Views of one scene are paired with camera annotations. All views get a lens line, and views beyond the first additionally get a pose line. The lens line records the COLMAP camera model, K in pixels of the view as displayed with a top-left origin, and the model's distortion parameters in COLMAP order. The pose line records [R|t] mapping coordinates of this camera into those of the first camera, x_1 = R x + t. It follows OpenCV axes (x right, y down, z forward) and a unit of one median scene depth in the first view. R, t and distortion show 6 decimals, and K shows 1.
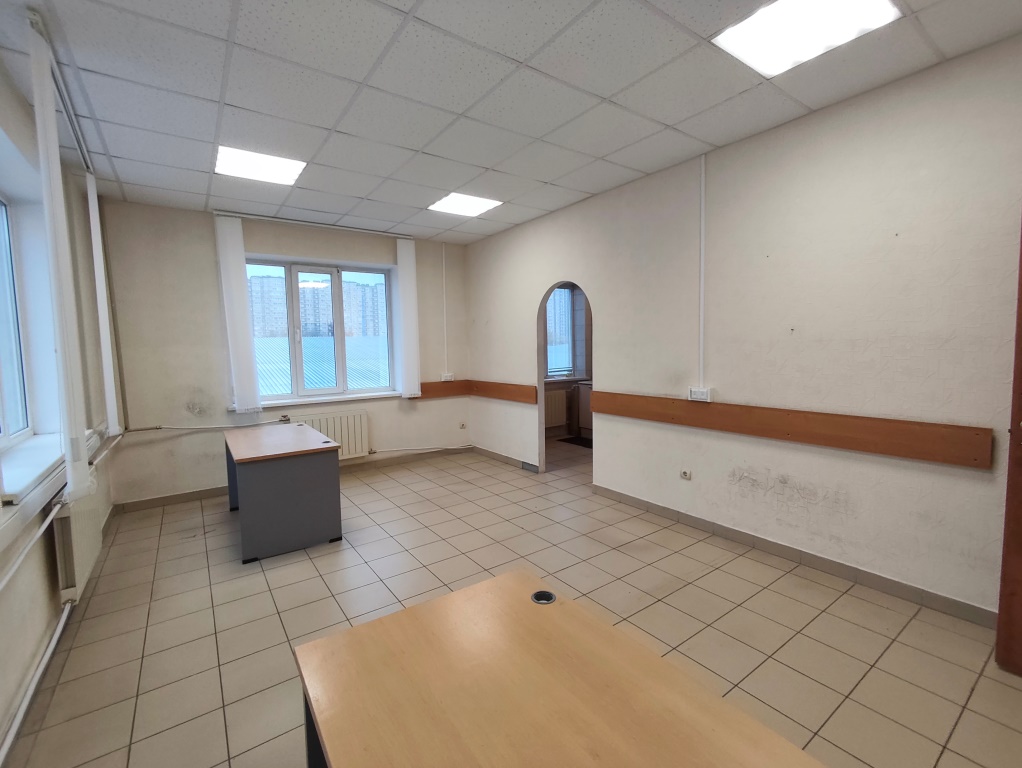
lens RADIAL K [[454.4, 0, 501.9], [0, 454.4, 379.4], [0, 0, 1]] dist [0.005836, 0.001158]
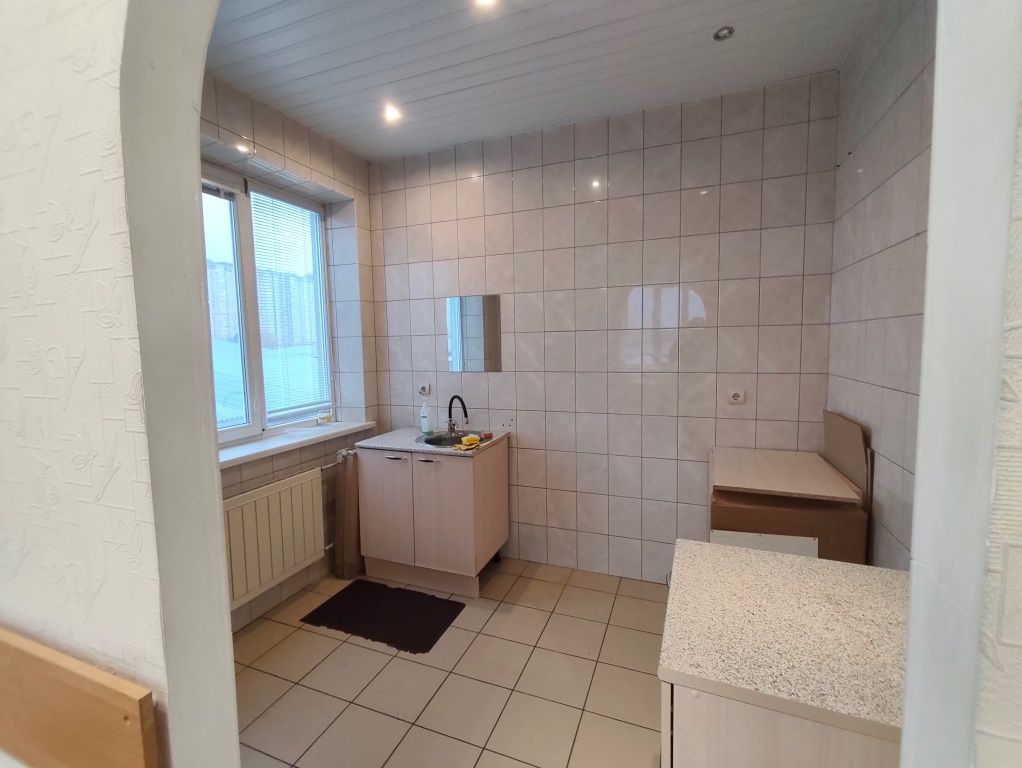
lens RADIAL K [[454.4, 0, 498.1], [0, 454.4, 379.4], [0, 0, 1]] dist [0.005836, 0.001158]
pose [[0.842675, -0.036293, 0.537198, 0.123604], [0.040096, 0.999185, 0.004607, -0.087289], [-0.536928, 0.017658, 0.843444, 1.159398]]
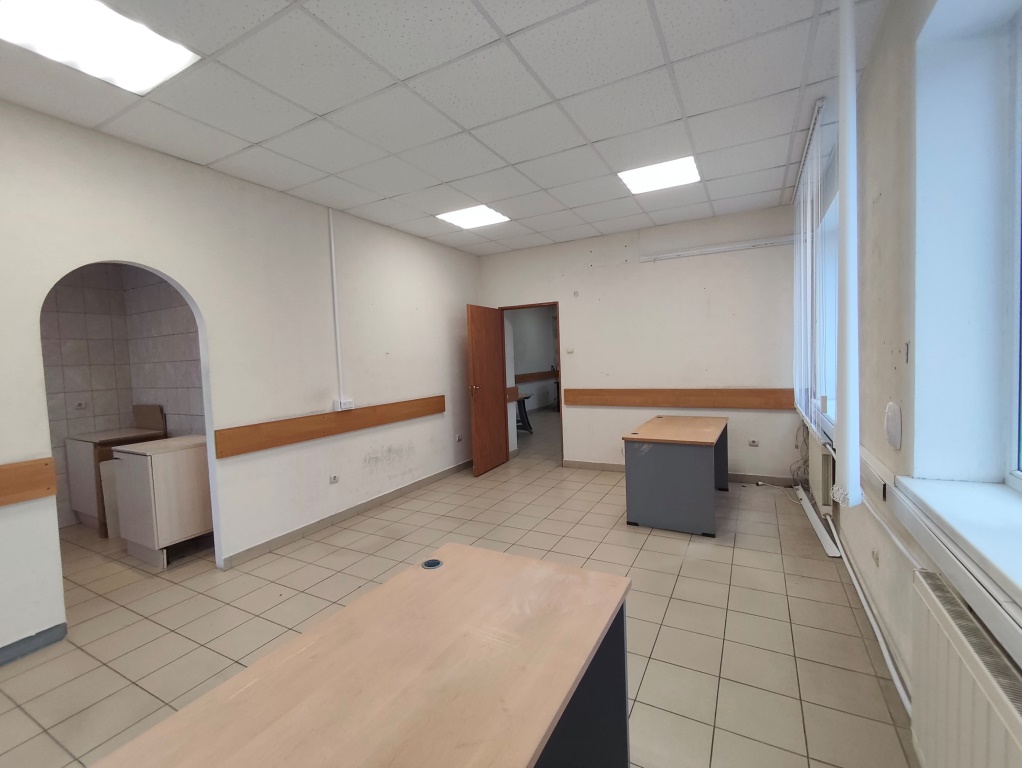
lens RADIAL K [[454.4, 0, 503.5], [0, 454.4, 379.4], [0, 0, 1]] dist [0.005836, 0.001158]
pose [[-0.437103, -0.003378, 0.899405, -0.778684], [0.117527, 0.991204, 0.060840, -0.053376], [-0.891700, 0.132297, -0.432861, 1.062525]]
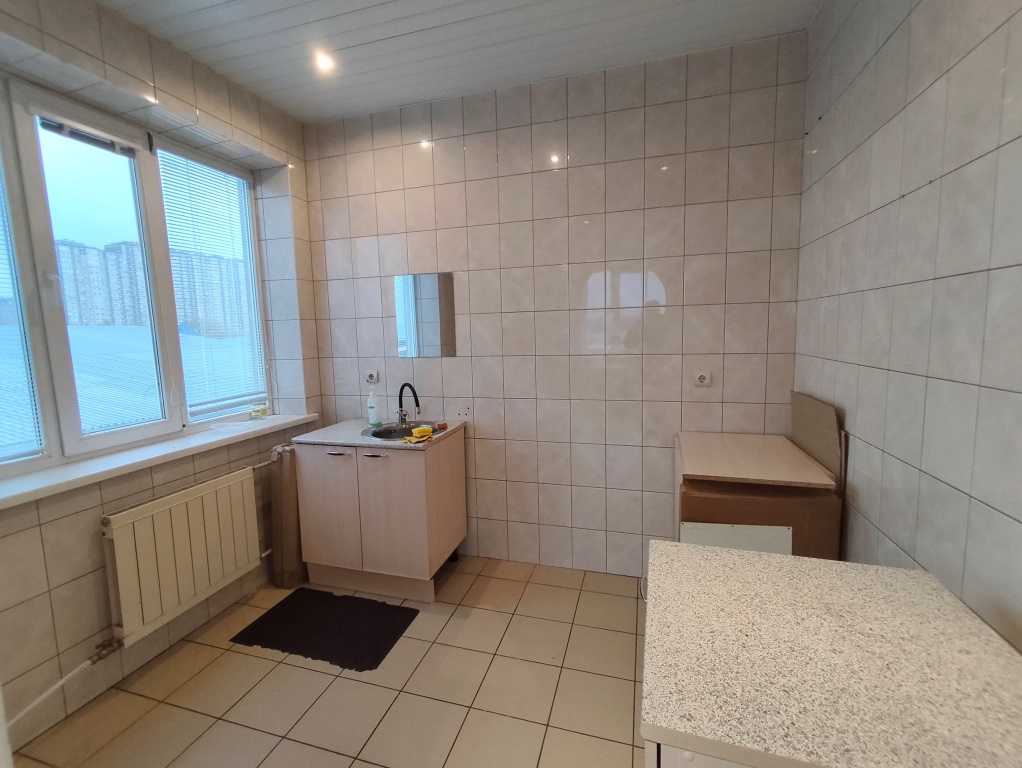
lens RADIAL K [[454.4, 0, 496.9], [0, 454.4, 379.4], [0, 0, 1]] dist [0.005836, 0.001158]
pose [[0.795699, -0.063919, 0.602310, 0.164951], [0.053981, 0.997943, 0.034591, -0.081678], [-0.603282, 0.004990, 0.797513, 1.202466]]
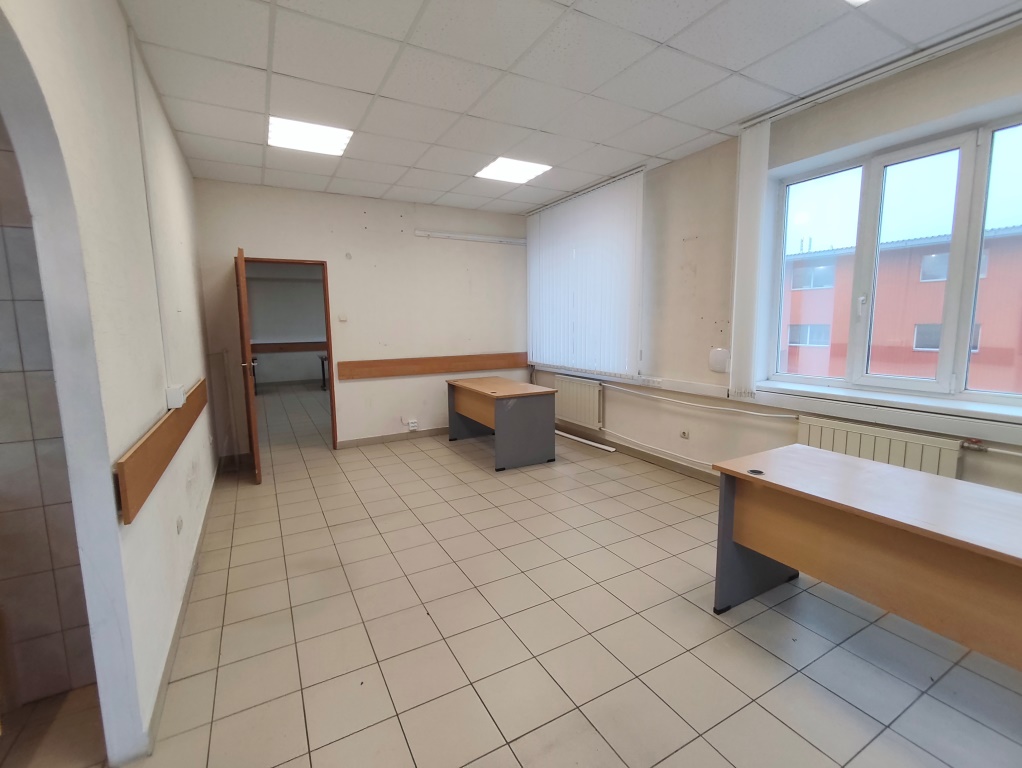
lens RADIAL K [[454.4, 0, 502.3], [0, 454.4, 381.7], [0, 0, 1]] dist [0.005836, 0.001158]
pose [[-0.992814, 0.023019, 0.117436, -0.136649], [0.046705, 0.978035, 0.203142, -0.101481], [-0.110180, 0.207167, -0.972081, 1.511540]]
